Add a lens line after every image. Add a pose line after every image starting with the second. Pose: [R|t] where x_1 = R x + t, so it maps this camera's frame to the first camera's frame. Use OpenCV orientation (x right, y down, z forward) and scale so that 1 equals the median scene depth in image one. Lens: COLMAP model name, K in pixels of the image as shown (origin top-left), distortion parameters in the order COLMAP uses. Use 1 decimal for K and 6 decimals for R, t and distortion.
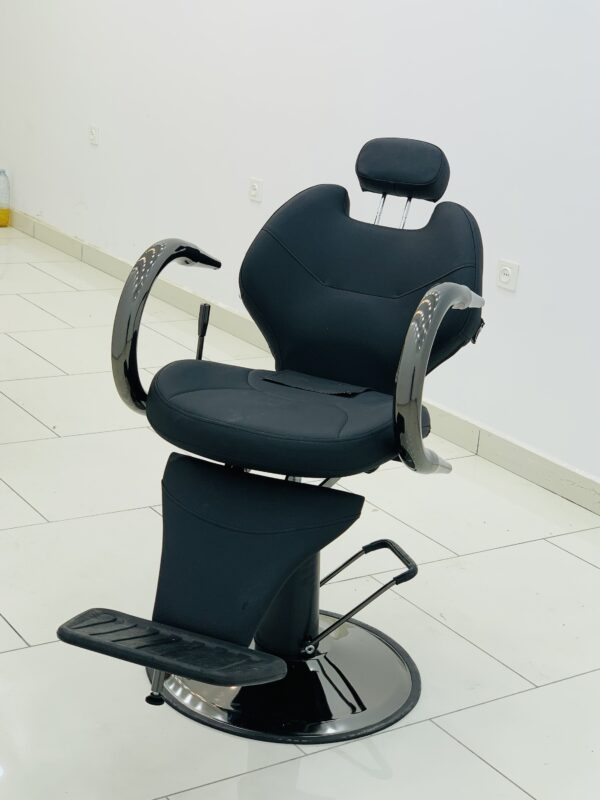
lens RADIAL K [[1323.4, 0, 300.0], [0, 1323.4, 400.0], [0, 0, 1]] dist [0.060504, 0.020434]
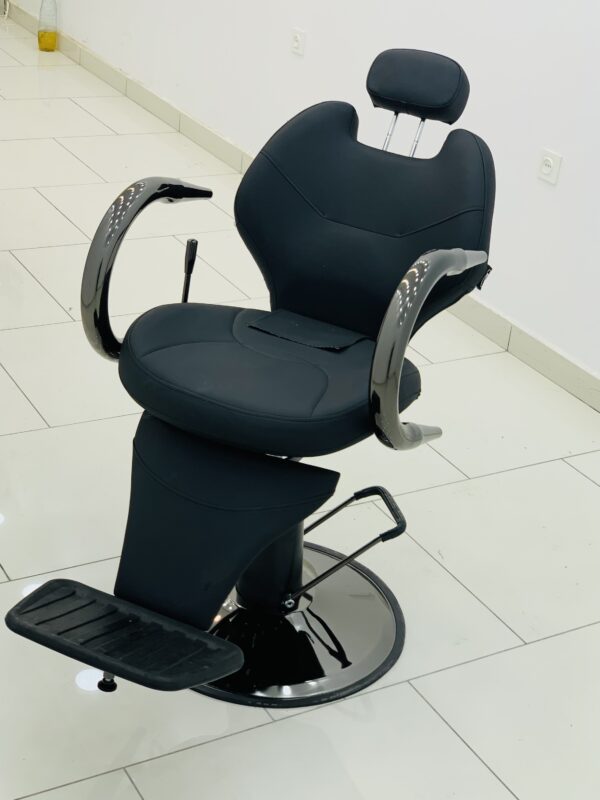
lens RADIAL K [[1323.4, 0, 300.0], [0, 1323.4, 400.0], [0, 0, 1]] dist [0.060504, 0.020434]
pose [[0.997291, 0.041762, -0.060554, 0.067919], [-0.031327, 0.985956, 0.164039, -0.120108], [0.066554, -0.161697, 0.984594, 0.063501]]
